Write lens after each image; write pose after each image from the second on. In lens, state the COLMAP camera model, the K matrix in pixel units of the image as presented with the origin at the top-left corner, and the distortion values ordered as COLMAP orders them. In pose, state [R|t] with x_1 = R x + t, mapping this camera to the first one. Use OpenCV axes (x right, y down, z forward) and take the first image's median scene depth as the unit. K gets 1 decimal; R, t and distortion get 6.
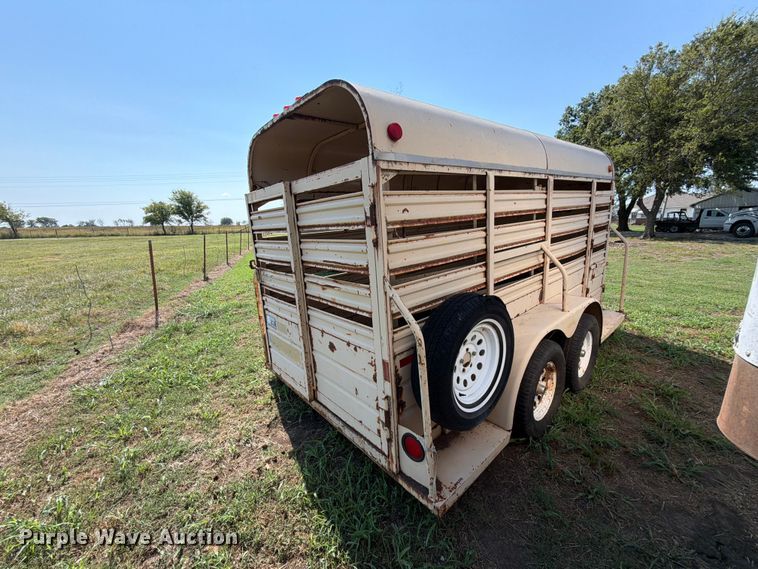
lens RADIAL K [[303.5, 0, 379.0], [0, 303.5, 284.5], [0, 0, 1]] dist [0.000143, -0.000003]
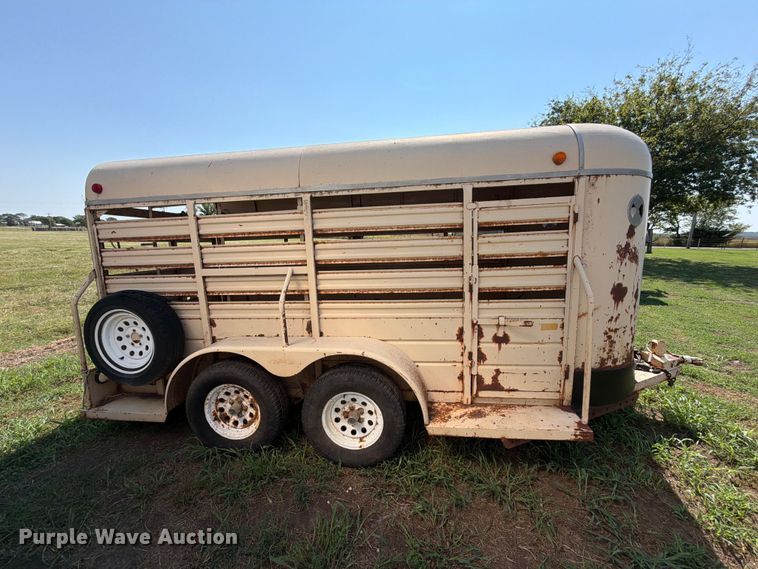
lens RADIAL K [[290.5, 0, 383.0], [0, 290.5, 286.7], [0, 0, 1]] dist [0.002541, 0.000126]
pose [[0.675607, 0.143830, -0.723096, 0.180763], [-0.172768, 0.984362, 0.034377, -0.017372], [0.716733, 0.101703, 0.689891, 0.067266]]
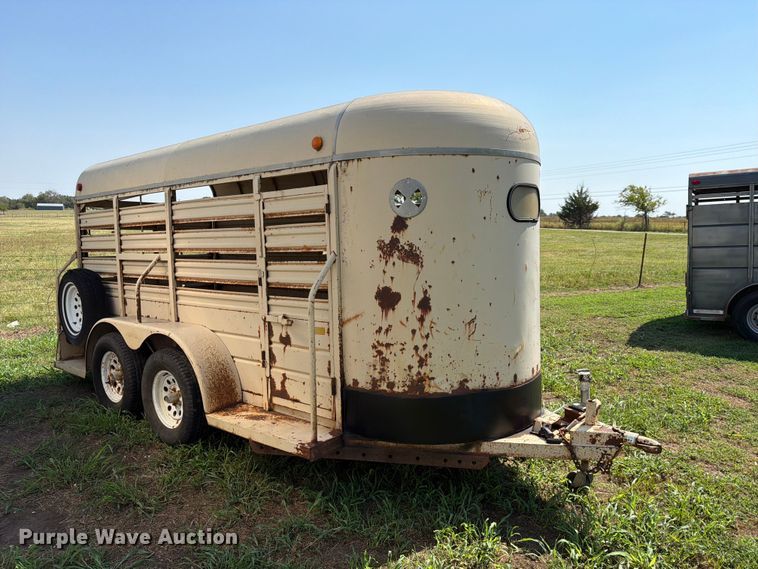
lens RADIAL K [[534.2, 0, 379.0], [0, 534.2, 284.5], [0, 0, 1]] dist [0.093719, -0.155772]
pose [[0.162161, 0.149155, -0.975426, 0.349503], [-0.205485, 0.971944, 0.114462, -0.055639], [0.965132, 0.181874, 0.188260, 0.194445]]
